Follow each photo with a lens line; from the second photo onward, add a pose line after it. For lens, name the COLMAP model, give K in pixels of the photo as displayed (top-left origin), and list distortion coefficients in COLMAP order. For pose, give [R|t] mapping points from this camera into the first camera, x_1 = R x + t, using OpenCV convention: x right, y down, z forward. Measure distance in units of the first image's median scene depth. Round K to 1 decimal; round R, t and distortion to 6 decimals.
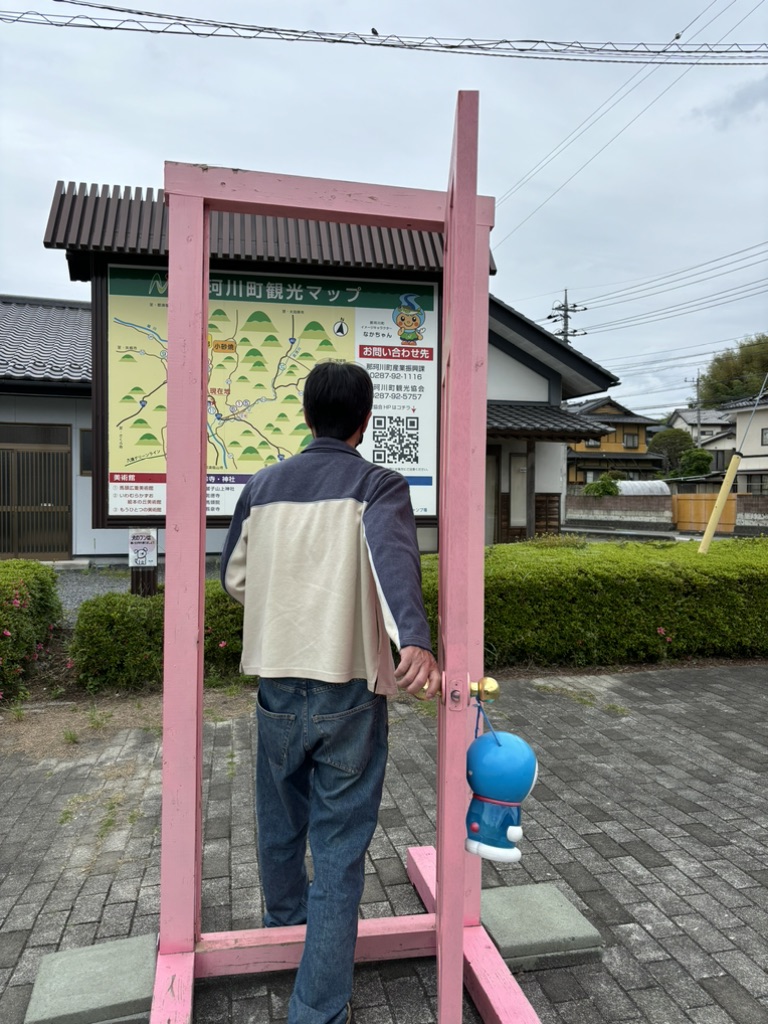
lens RADIAL K [[753.9, 0, 384.0], [0, 753.9, 512.0], [0, 0, 1]] dist [0.040893, -0.000468]
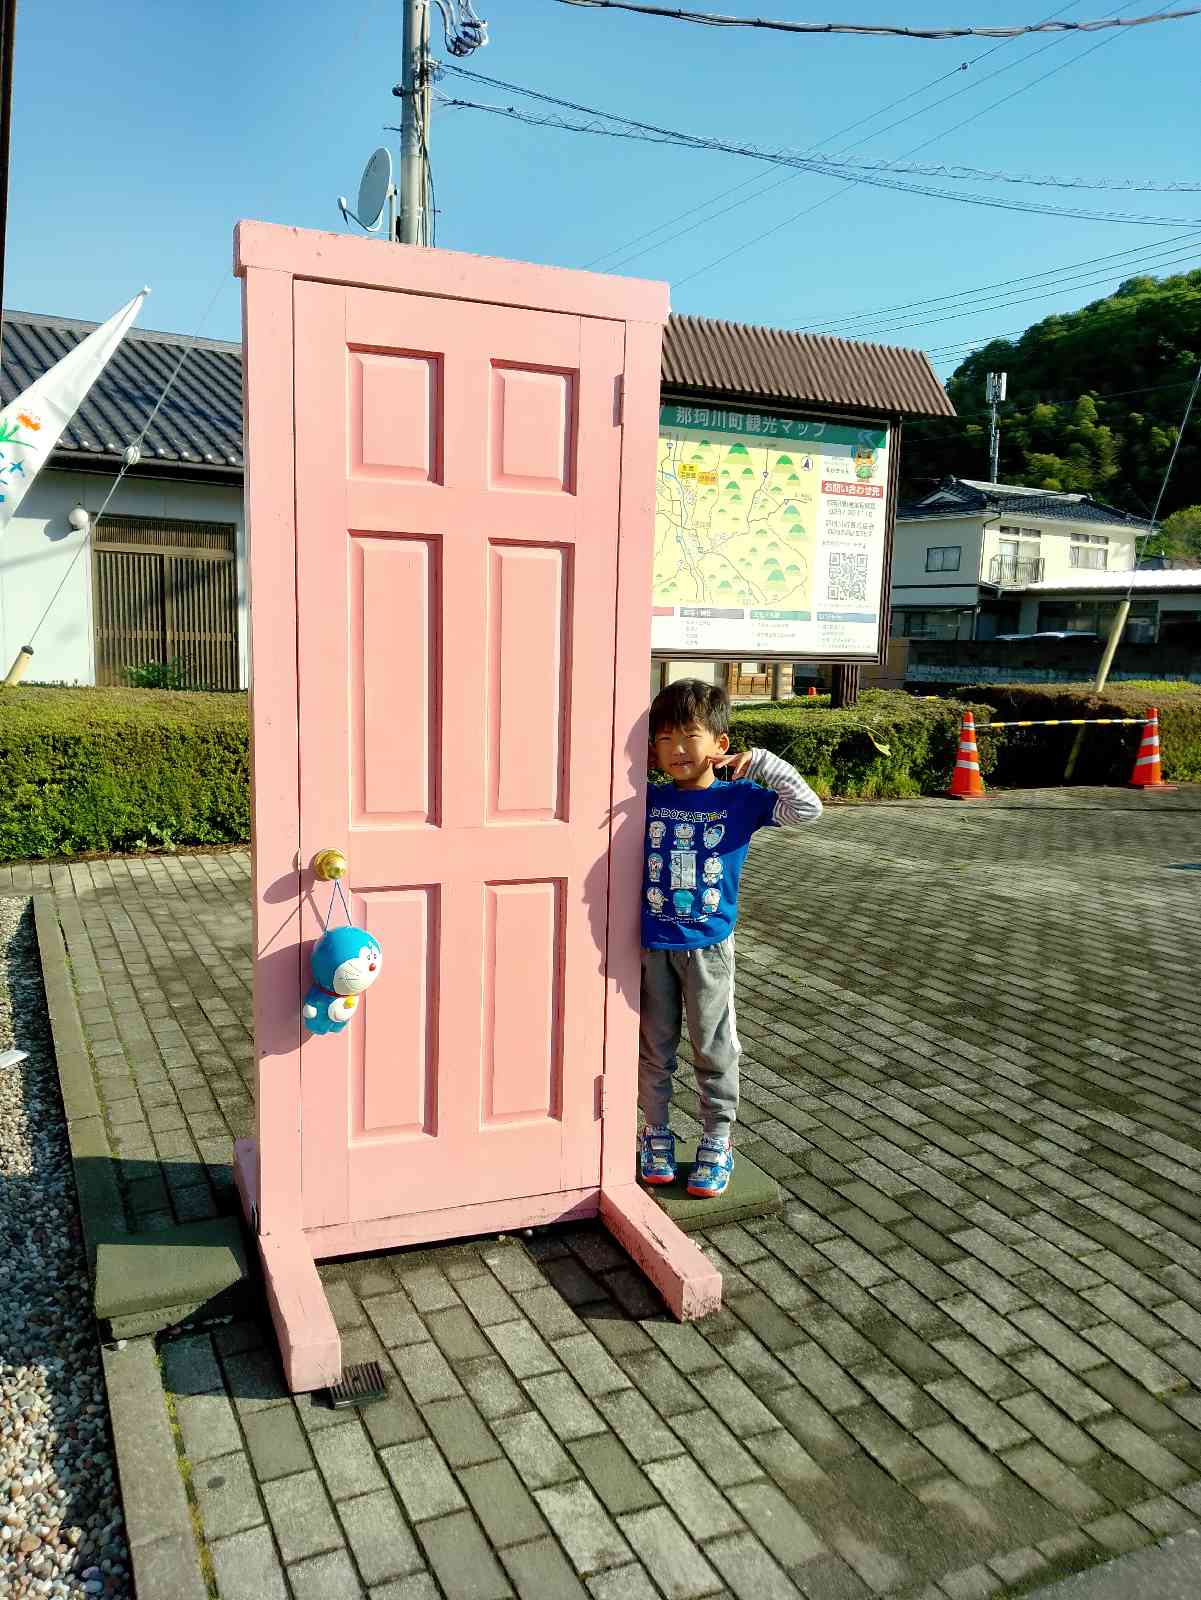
lens RADIAL K [[1317.3, 0, 600.5], [0, 1317.3, 800.0], [0, 0, 1]] dist [0.070040, 0.002014]
pose [[0.957870, -0.019303, 0.286552, -0.837610], [-0.009710, 0.994992, 0.099483, 0.030382], [-0.287038, -0.098075, 0.952885, -0.648902]]
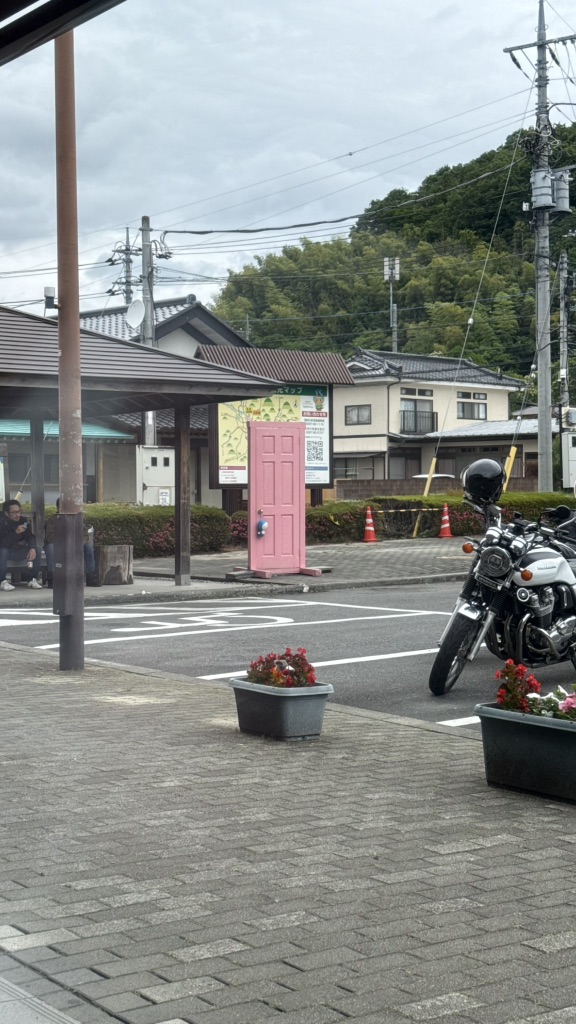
lens RADIAL K [[1741.5, 0, 288.0], [0, 1741.5, 512.0], [0, 0, 1]] dist [-0.008849, -0.007061]
pose [[0.879713, -0.018771, 0.475135, -2.692095], [0.025357, 0.999651, -0.007454, 0.135564], [-0.474829, 0.018605, 0.879881, -3.807447]]
